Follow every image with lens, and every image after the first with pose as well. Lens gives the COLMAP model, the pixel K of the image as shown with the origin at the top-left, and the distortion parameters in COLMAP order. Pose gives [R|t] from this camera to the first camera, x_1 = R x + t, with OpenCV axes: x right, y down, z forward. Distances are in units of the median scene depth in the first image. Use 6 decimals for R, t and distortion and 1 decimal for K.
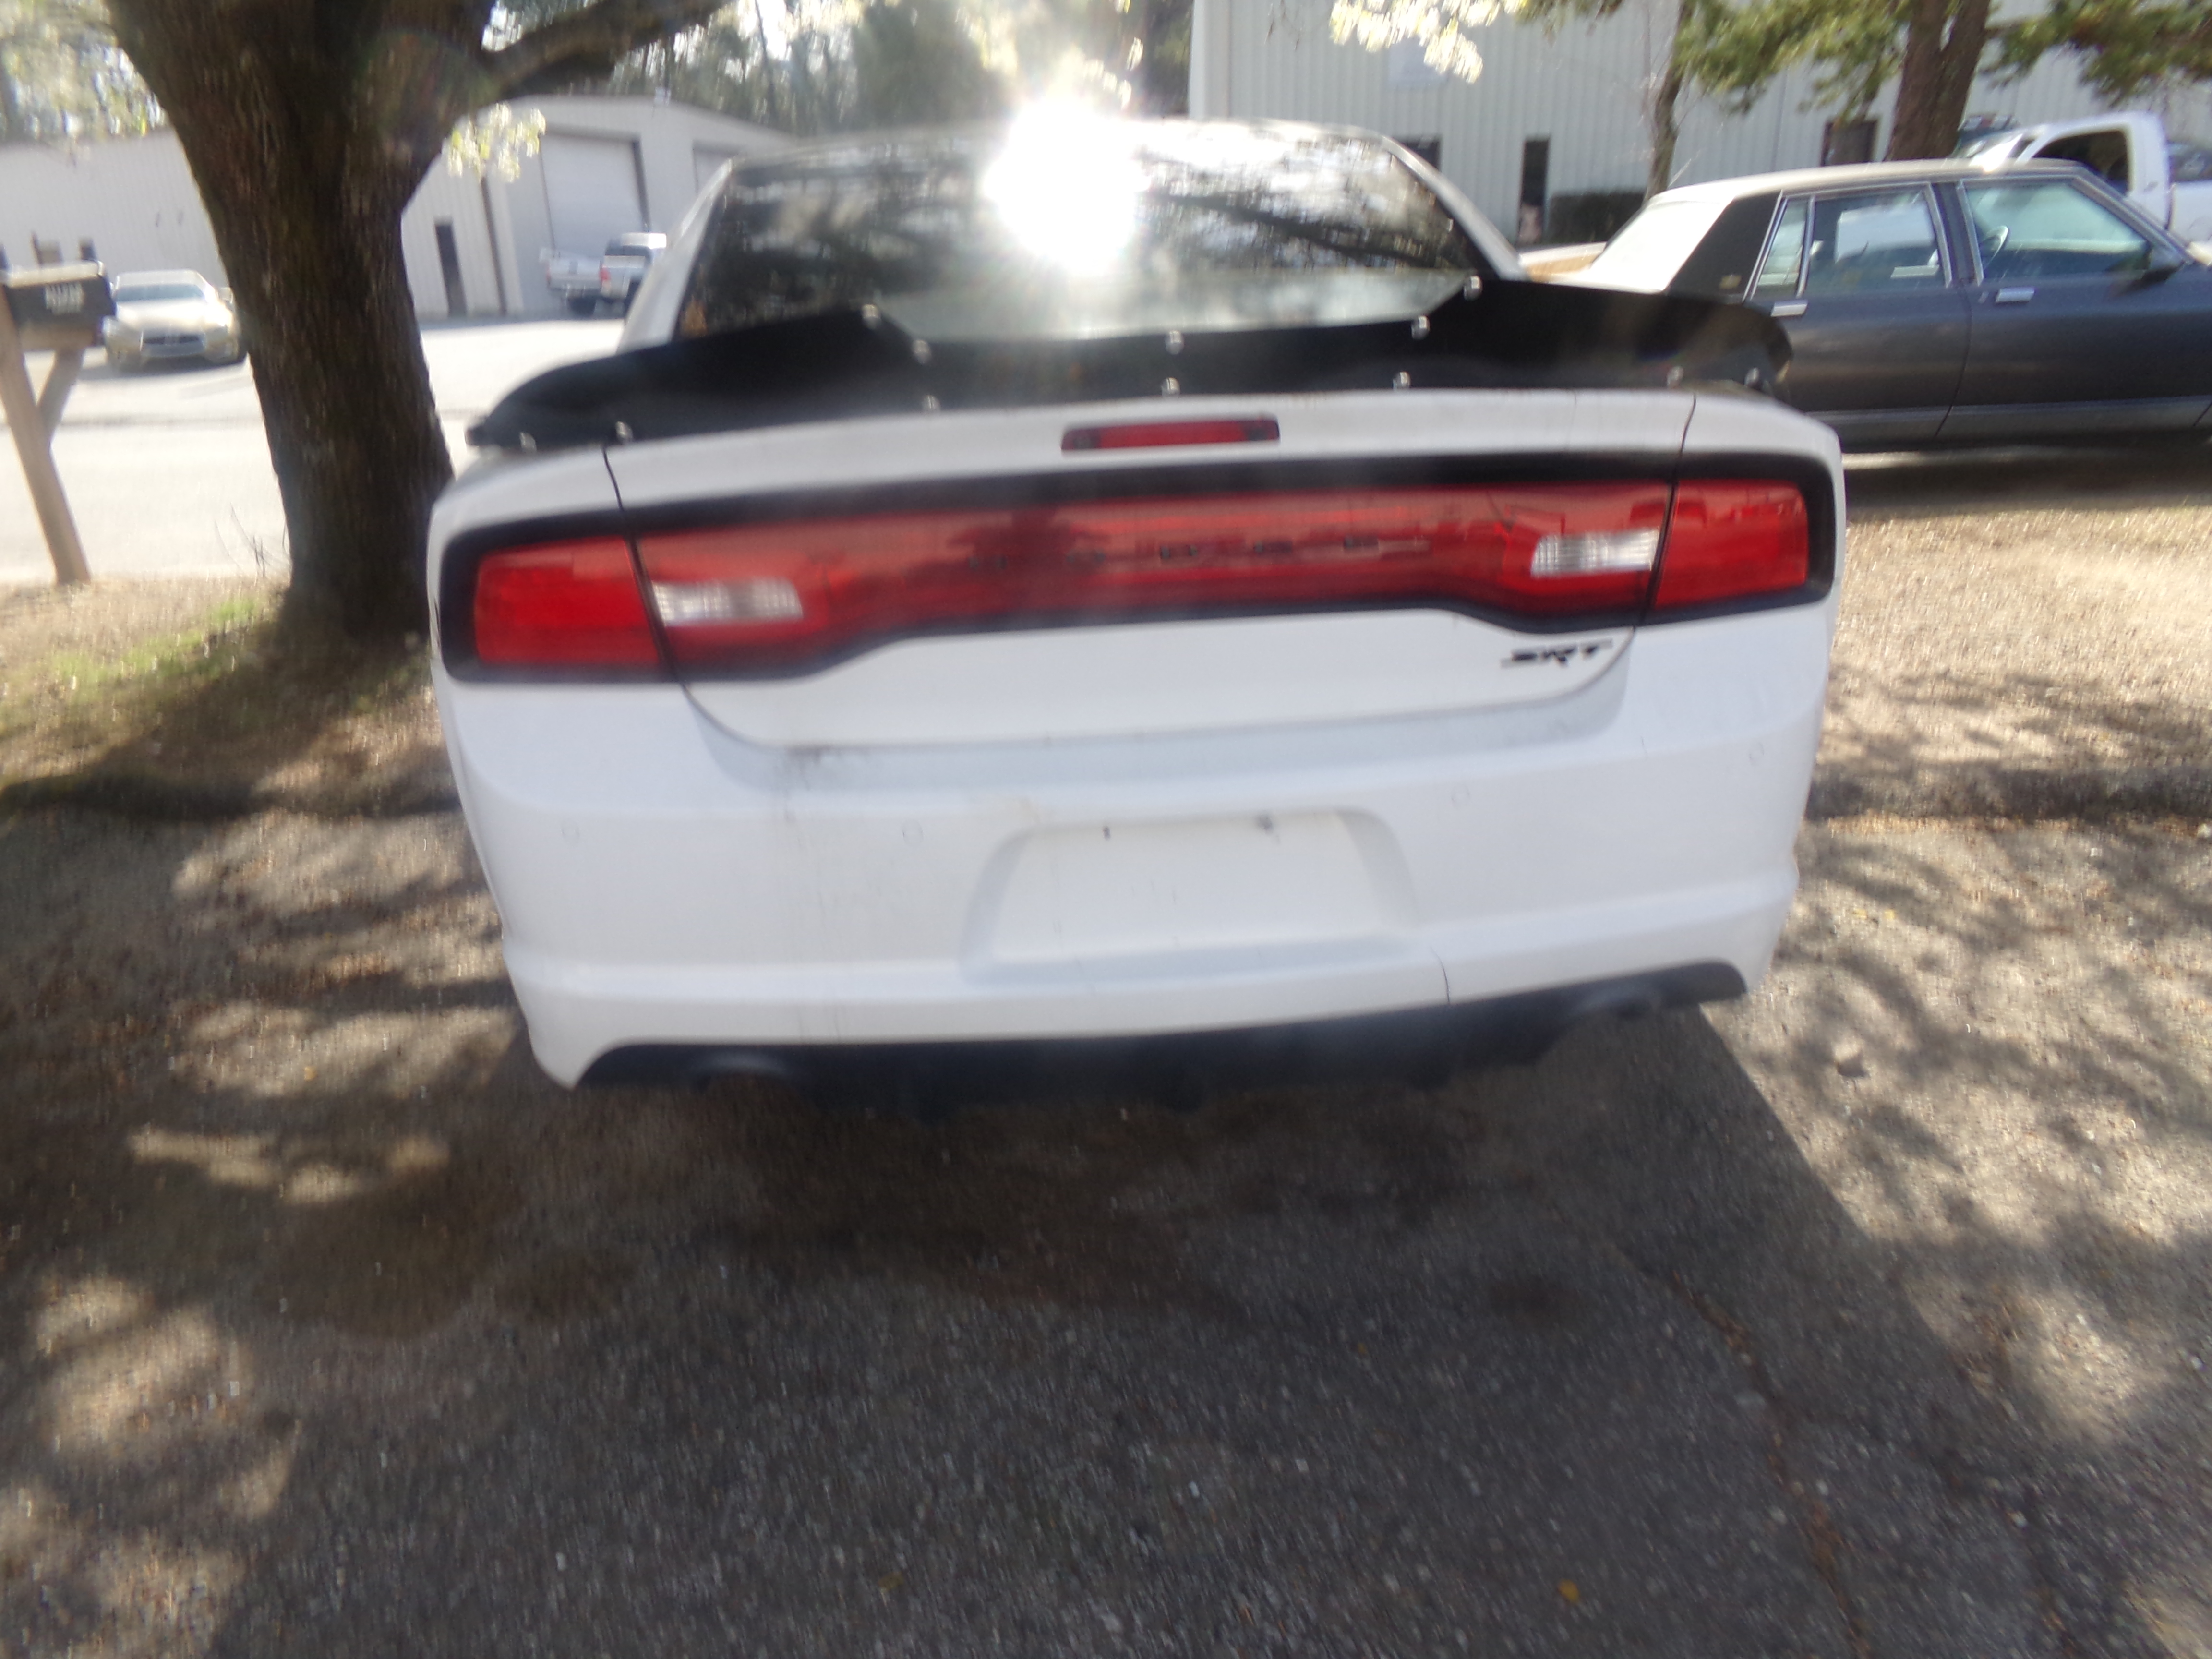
lens RADIAL K [[1560.0, 0, 1073.1], [0, 1560.0, 829.4], [0, 0, 1]] dist [-0.036372, 0.063706]
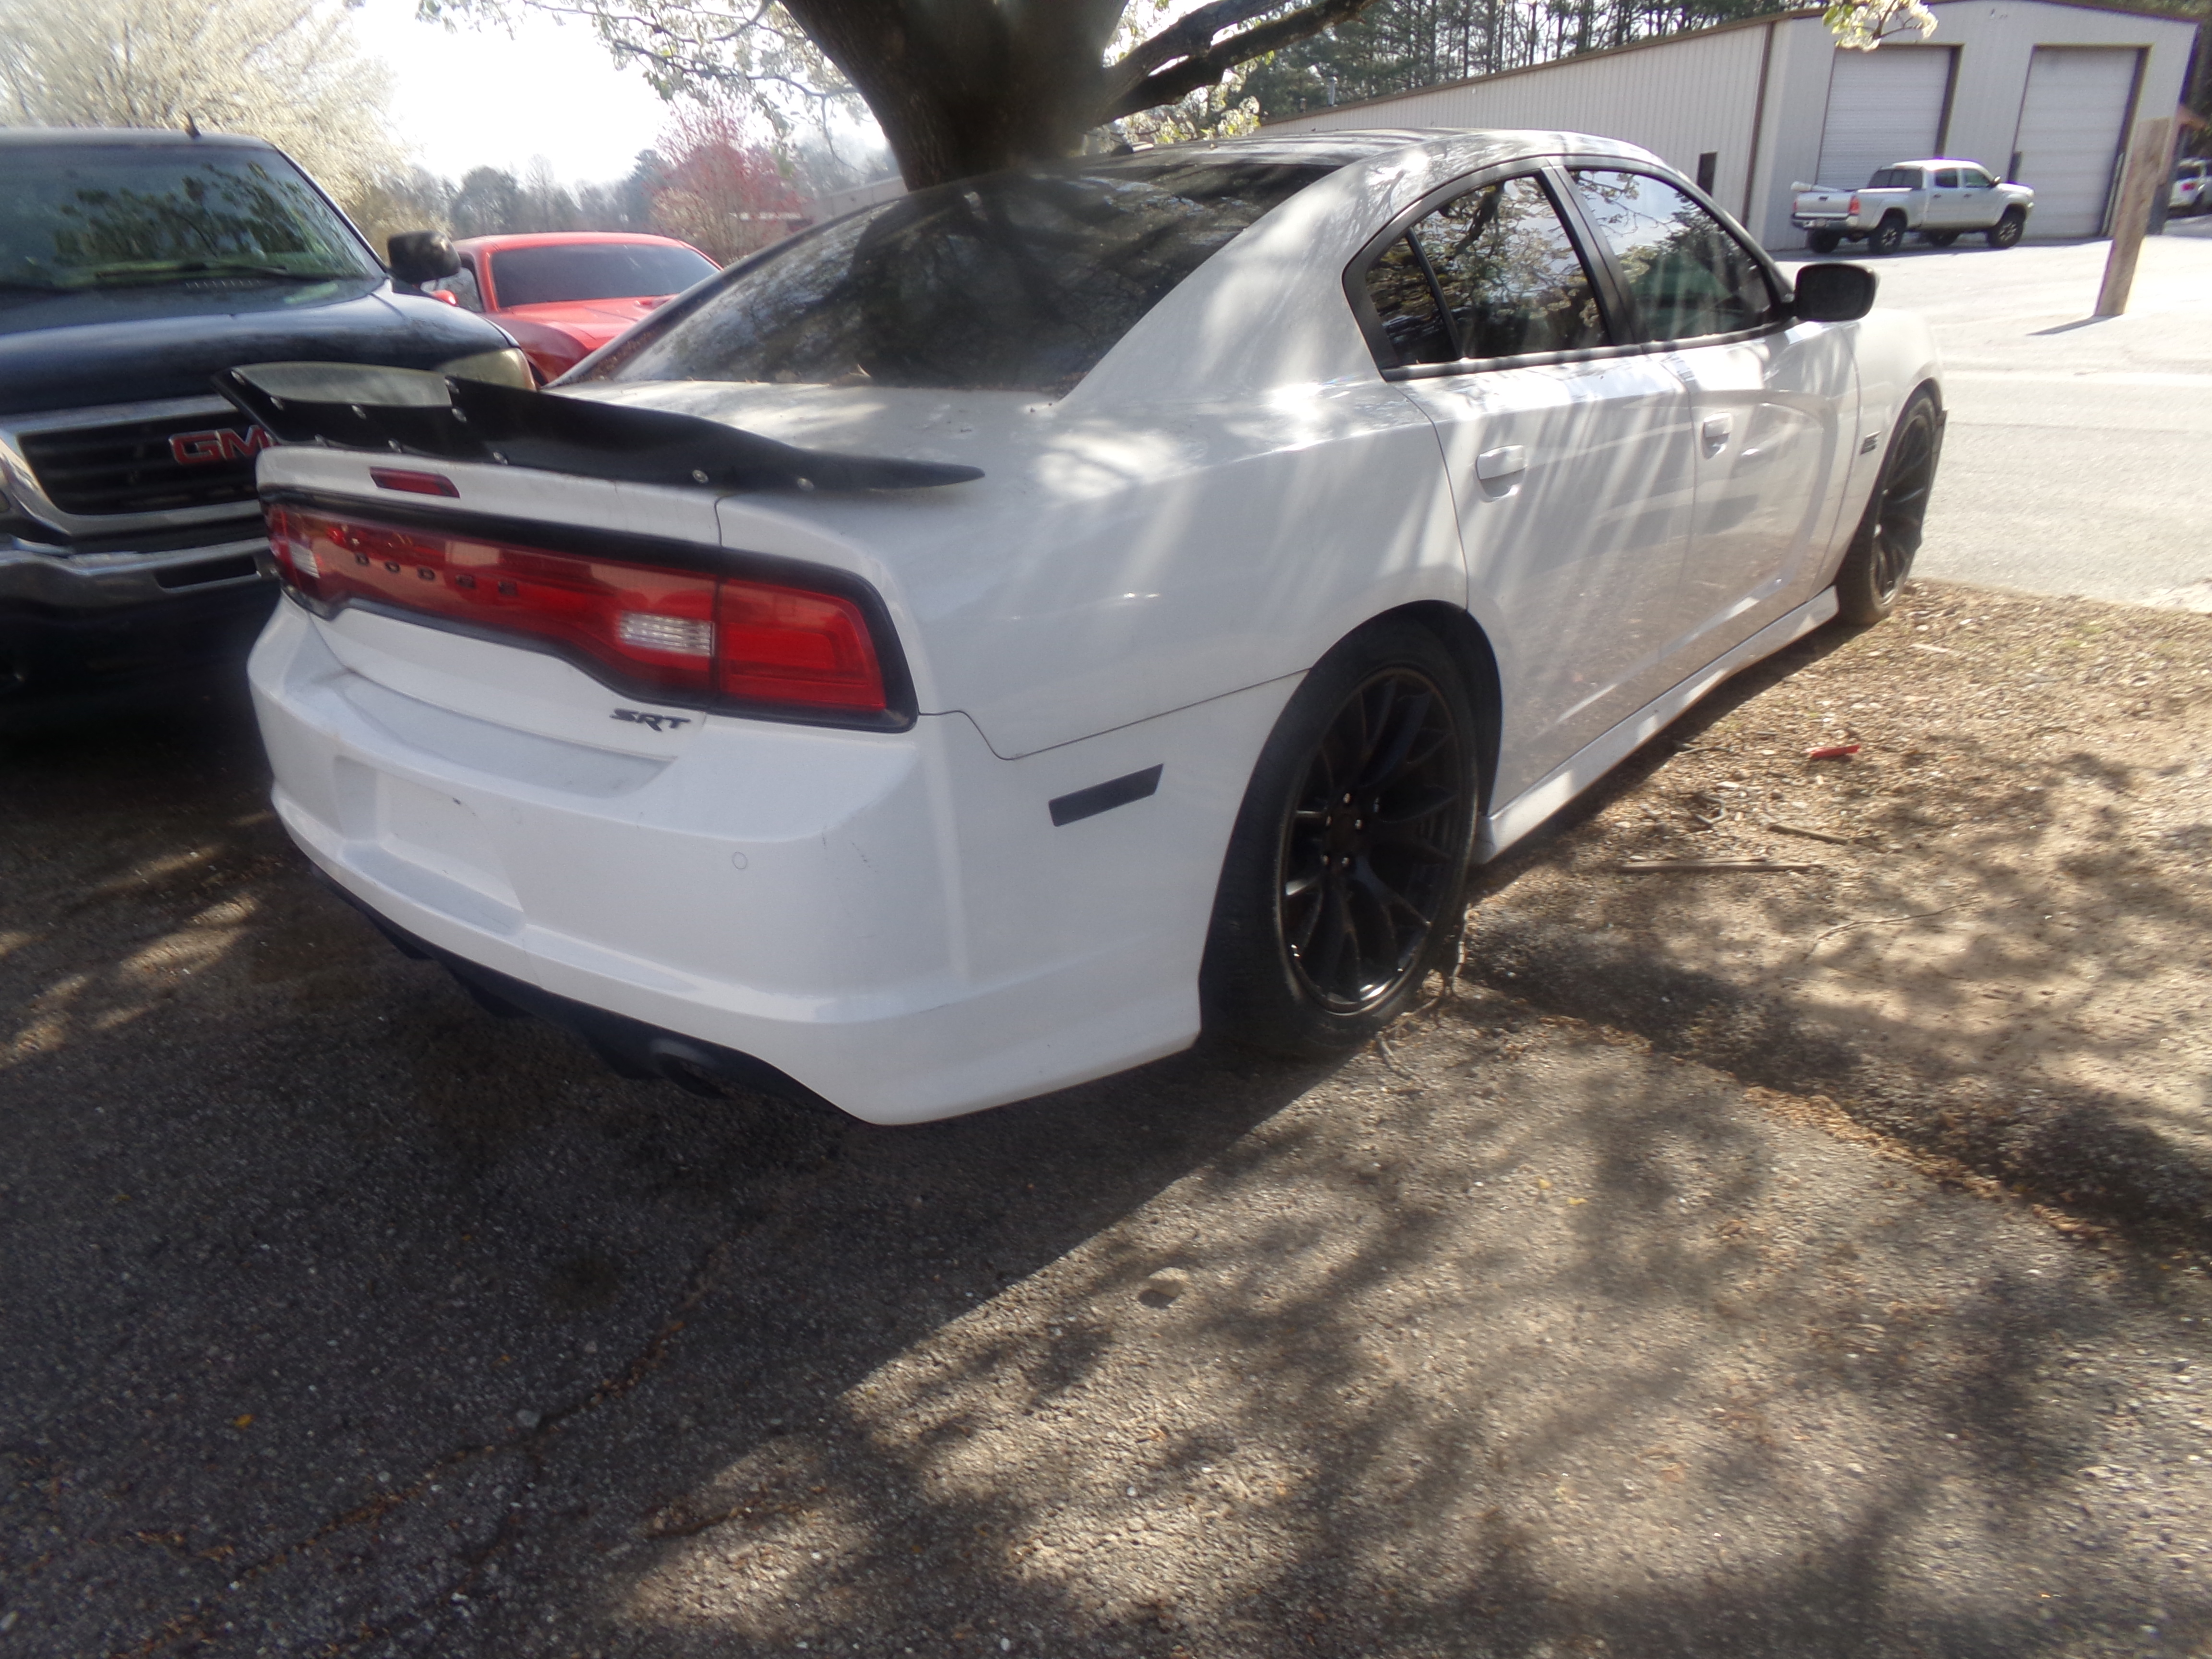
lens RADIAL K [[1560.0, 0, 1073.1], [0, 1560.0, 829.4], [0, 0, 1]] dist [-0.036372, 0.063706]
pose [[0.698586, 0.266245, -0.664147, 1.057877], [-0.235840, 0.962004, 0.137582, -0.216973], [0.675542, 0.060520, 0.734833, 0.346574]]
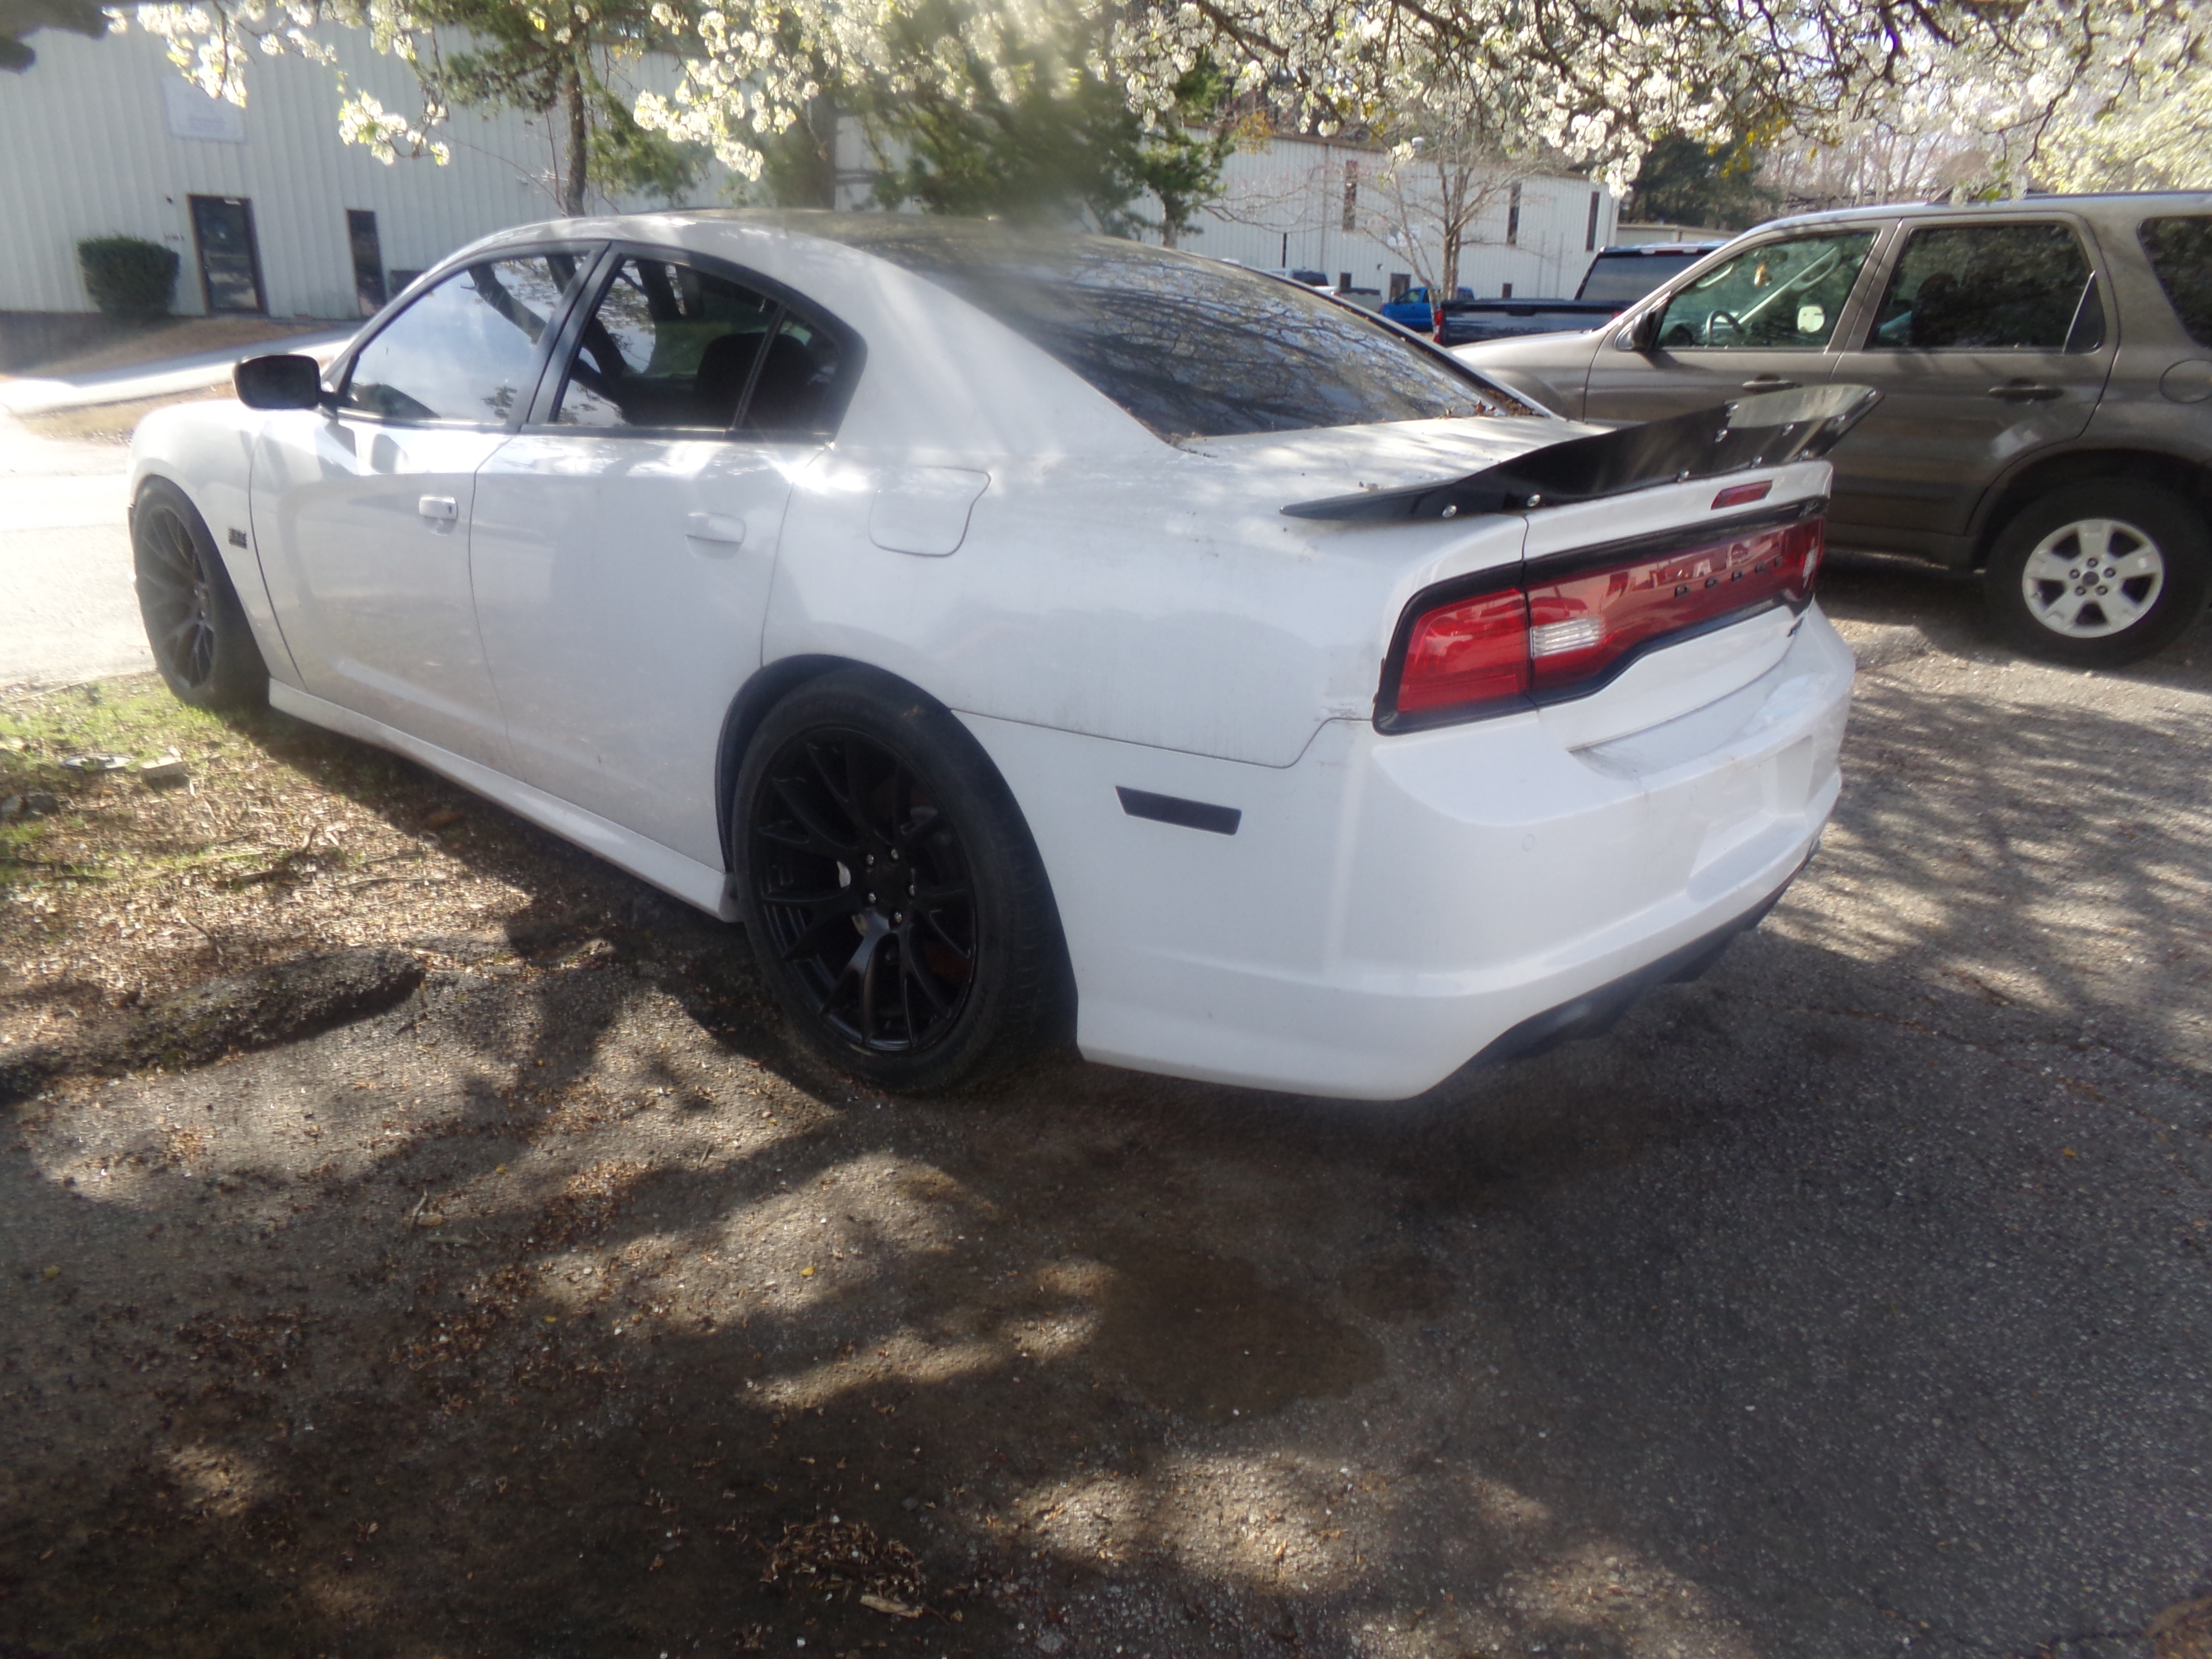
lens RADIAL K [[1560.0, 0, 1073.1], [0, 1560.0, 829.4], [0, 0, 1]] dist [-0.036372, 0.063706]
pose [[0.720326, -0.164643, 0.673813, -1.094444], [0.201023, 0.979283, 0.024383, -0.084628], [-0.663868, 0.117889, 0.738500, 0.296143]]
